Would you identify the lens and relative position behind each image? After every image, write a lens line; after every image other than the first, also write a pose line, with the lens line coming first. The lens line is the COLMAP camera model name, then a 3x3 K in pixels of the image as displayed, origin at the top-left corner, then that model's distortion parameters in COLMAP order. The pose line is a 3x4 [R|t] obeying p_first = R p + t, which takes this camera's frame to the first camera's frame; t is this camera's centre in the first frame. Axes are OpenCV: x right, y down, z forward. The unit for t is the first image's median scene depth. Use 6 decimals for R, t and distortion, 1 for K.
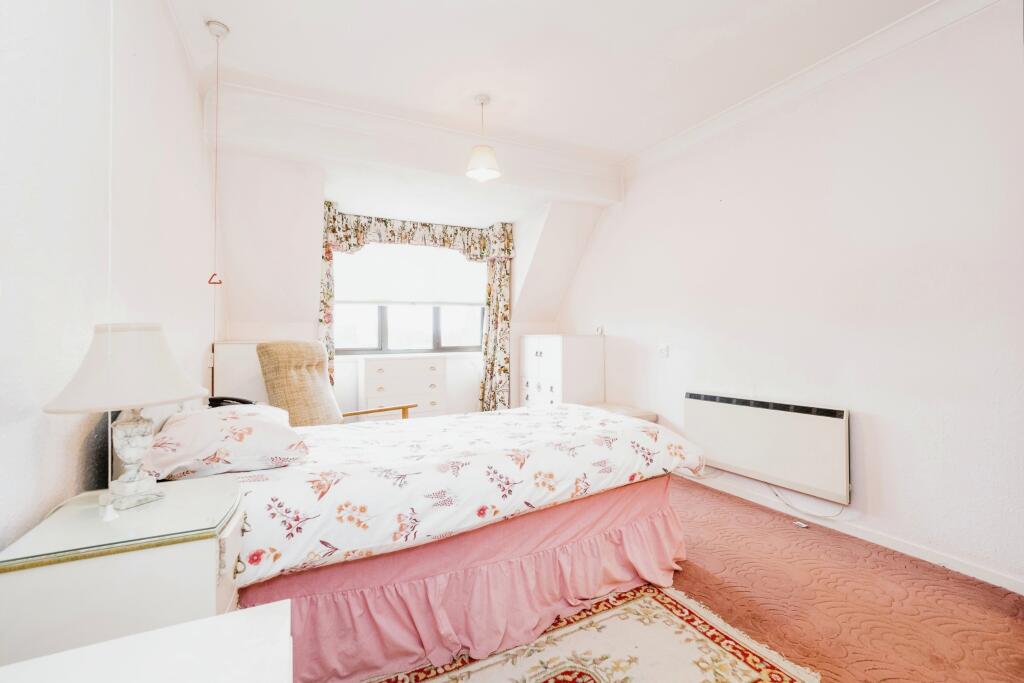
lens RADIAL K [[439.6, 0, 540.1], [0, 439.6, 328.1], [0, 0, 1]] dist [-0.007650, -0.000838]
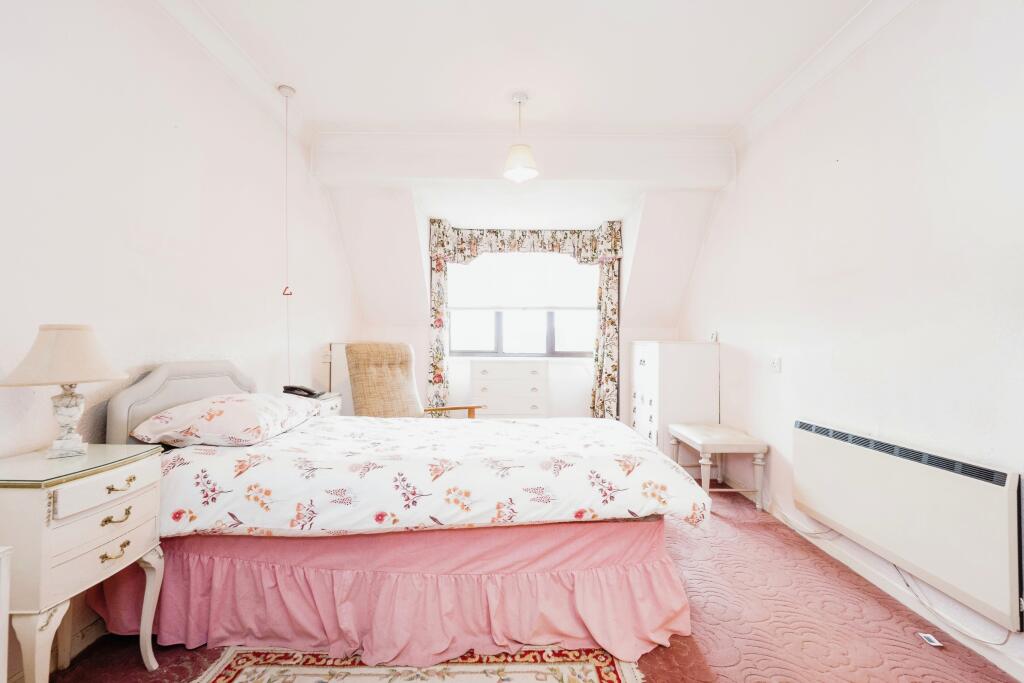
lens RADIAL K [[439.6, 0, 515.0], [0, 439.6, 331.4], [0, 0, 1]] dist [-0.007650, -0.000838]
pose [[0.891989, 0.007374, -0.451997, 0.337892], [-0.009539, 0.999951, -0.002511, -0.000210], [0.451956, 0.006552, 0.892016, 0.147099]]
